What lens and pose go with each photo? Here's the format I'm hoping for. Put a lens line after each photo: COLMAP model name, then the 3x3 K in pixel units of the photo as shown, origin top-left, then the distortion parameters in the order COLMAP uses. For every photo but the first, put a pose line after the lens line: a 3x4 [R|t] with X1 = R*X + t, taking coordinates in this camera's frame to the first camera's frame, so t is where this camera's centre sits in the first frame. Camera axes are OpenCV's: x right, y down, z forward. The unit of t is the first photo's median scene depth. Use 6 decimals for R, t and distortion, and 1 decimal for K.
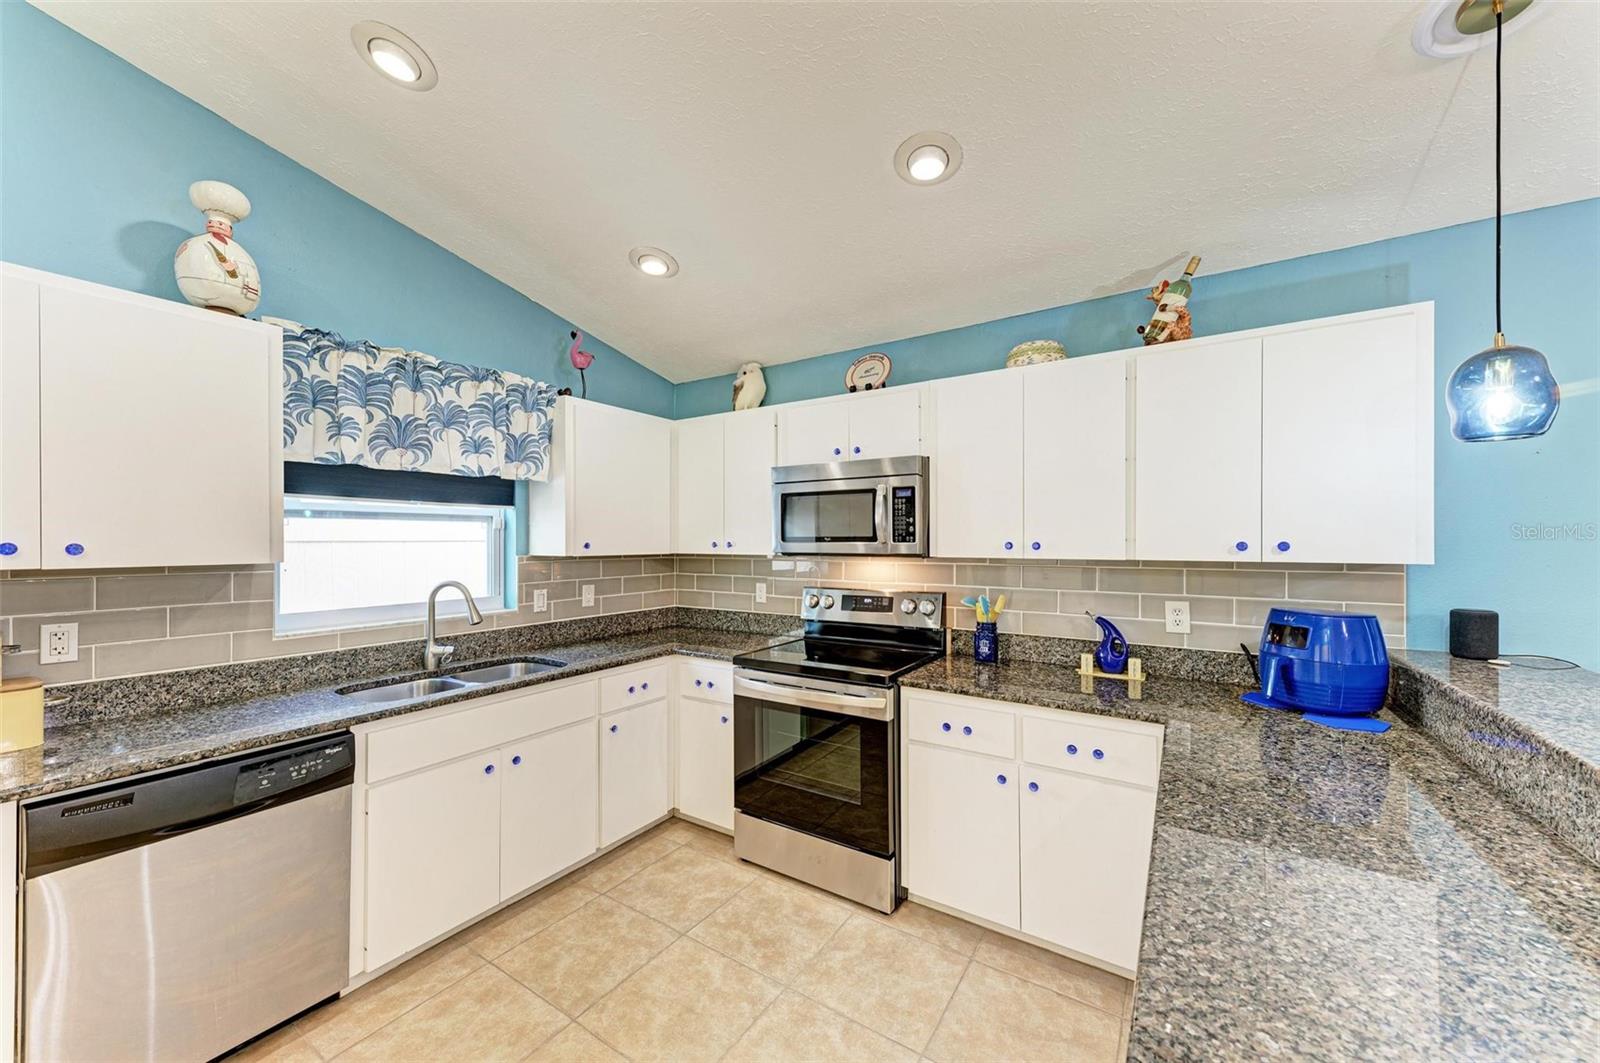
lens RADIAL K [[578.0, 0, 799.8], [0, 578.0, 542.8], [0, 0, 1]] dist [0.009641, -0.003097]
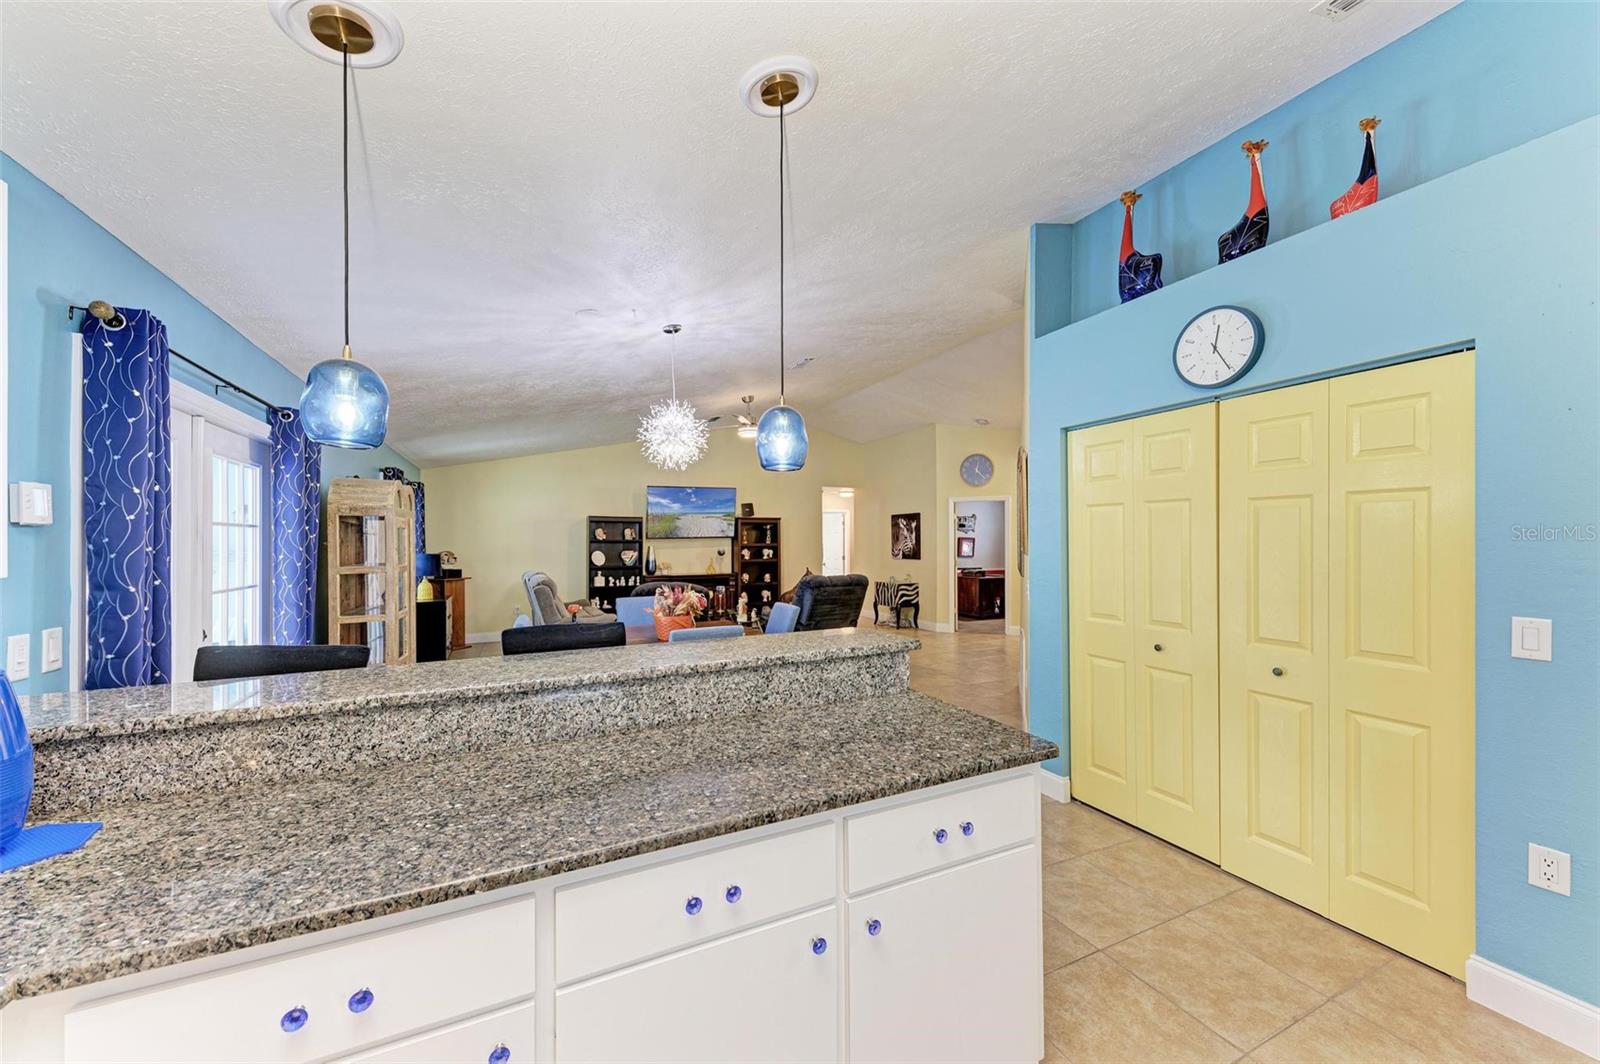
lens RADIAL K [[578.0, 0, 799.2], [0, 578.0, 540.6], [0, 0, 1]] dist [0.009641, -0.003097]
pose [[-0.857039, 0.005122, 0.515227, -0.026873], [0.005771, 0.999983, -0.000342, 0.000790], [-0.515220, 0.002681, -0.857054, 0.761668]]
